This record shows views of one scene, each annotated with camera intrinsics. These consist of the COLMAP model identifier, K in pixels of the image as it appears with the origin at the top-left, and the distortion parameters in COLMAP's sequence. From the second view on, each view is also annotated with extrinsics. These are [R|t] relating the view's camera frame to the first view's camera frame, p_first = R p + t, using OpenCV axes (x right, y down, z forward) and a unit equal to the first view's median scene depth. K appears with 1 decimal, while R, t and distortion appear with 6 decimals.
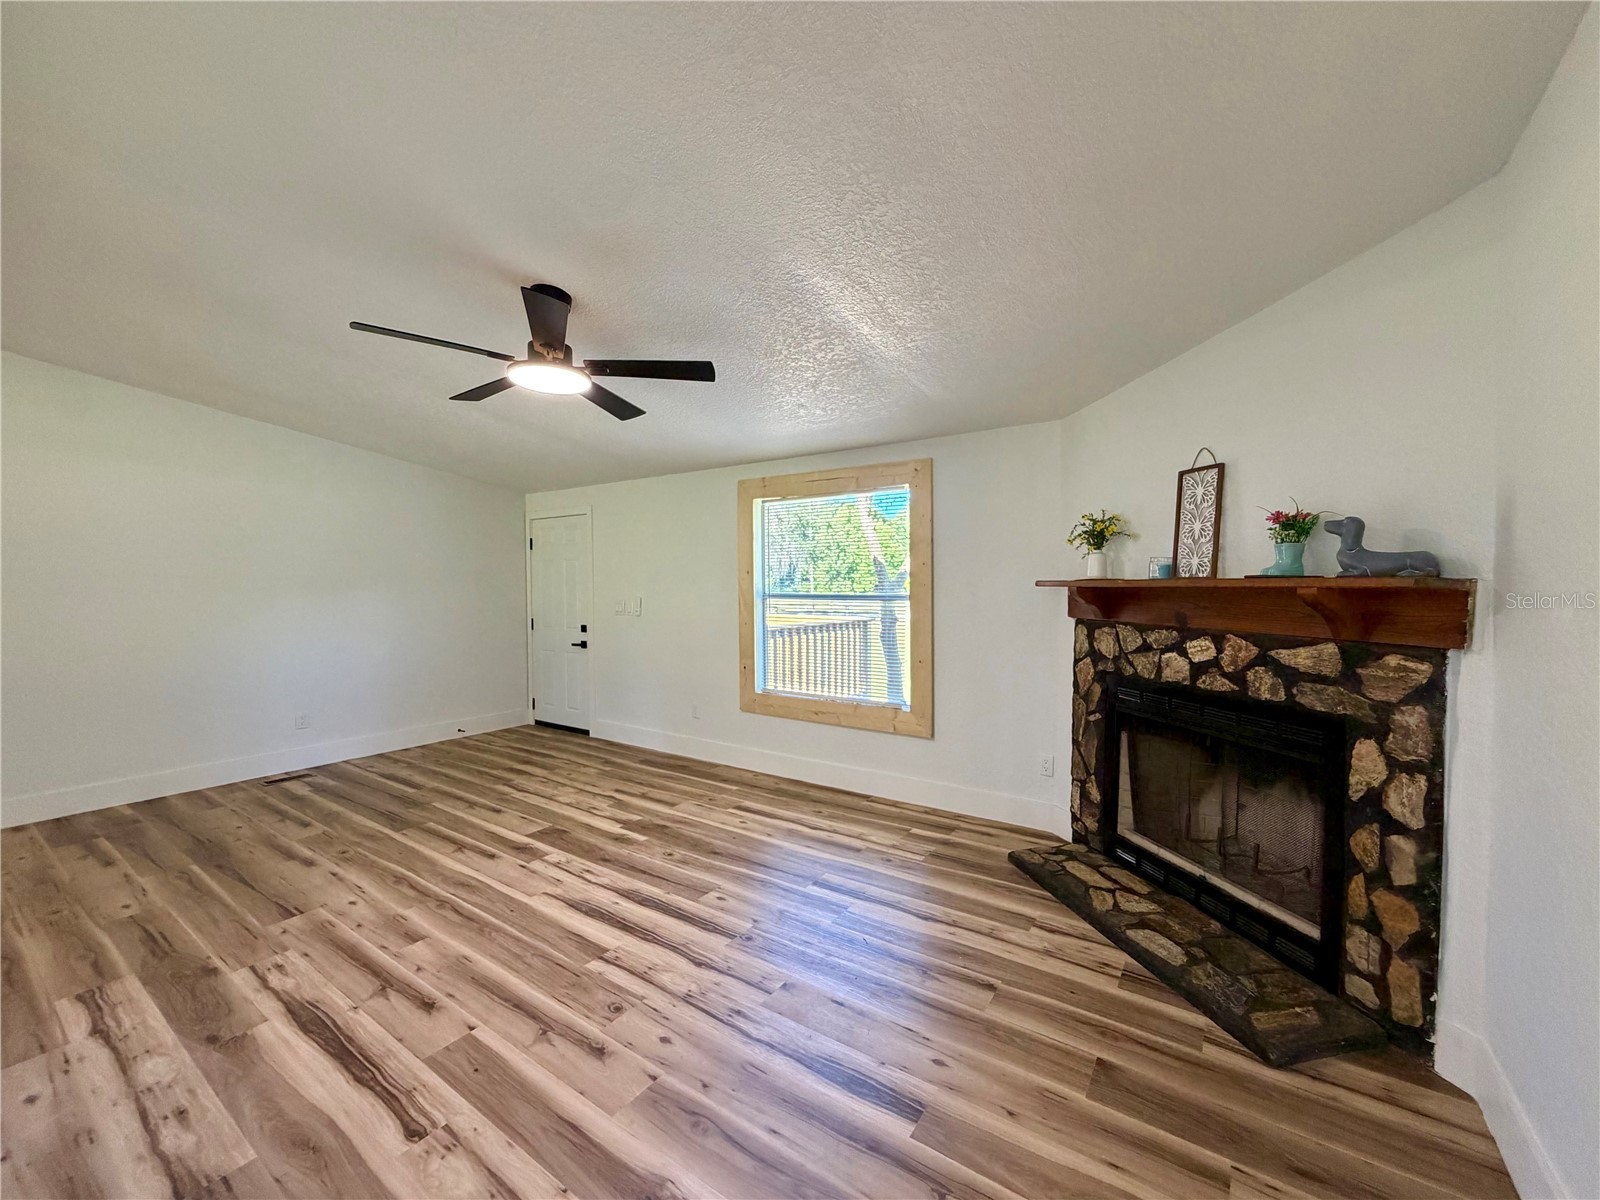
lens RADIAL K [[651.5, 0, 801.0], [0, 651.5, 612.4], [0, 0, 1]] dist [-0.000315, -0.000935]
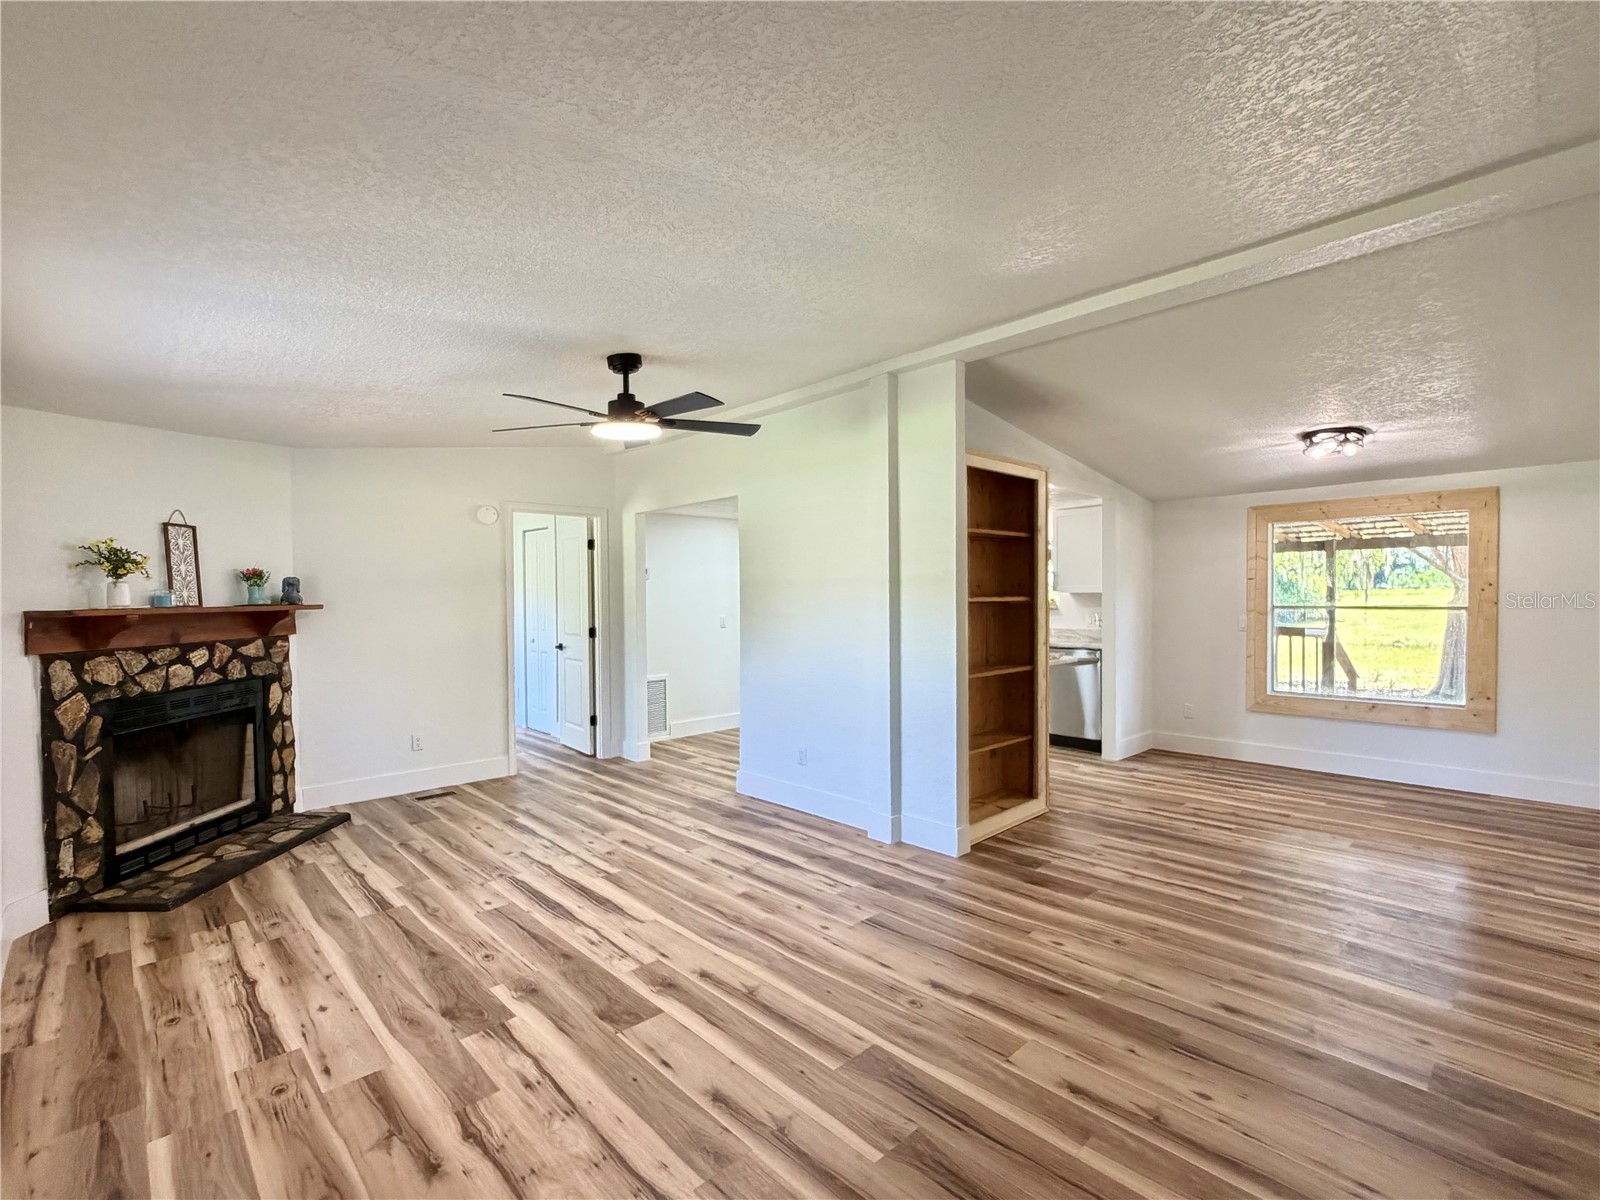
lens RADIAL K [[749.2, 0, 810.4], [0, 749.2, 602.7], [0, 0, 1]] dist [-0.003915, -0.001234]
pose [[-0.980865, 0.008750, 0.194491, -0.903646], [0.019419, 0.998405, 0.053015, -0.109305], [-0.193717, 0.055777, -0.979471, 2.117959]]
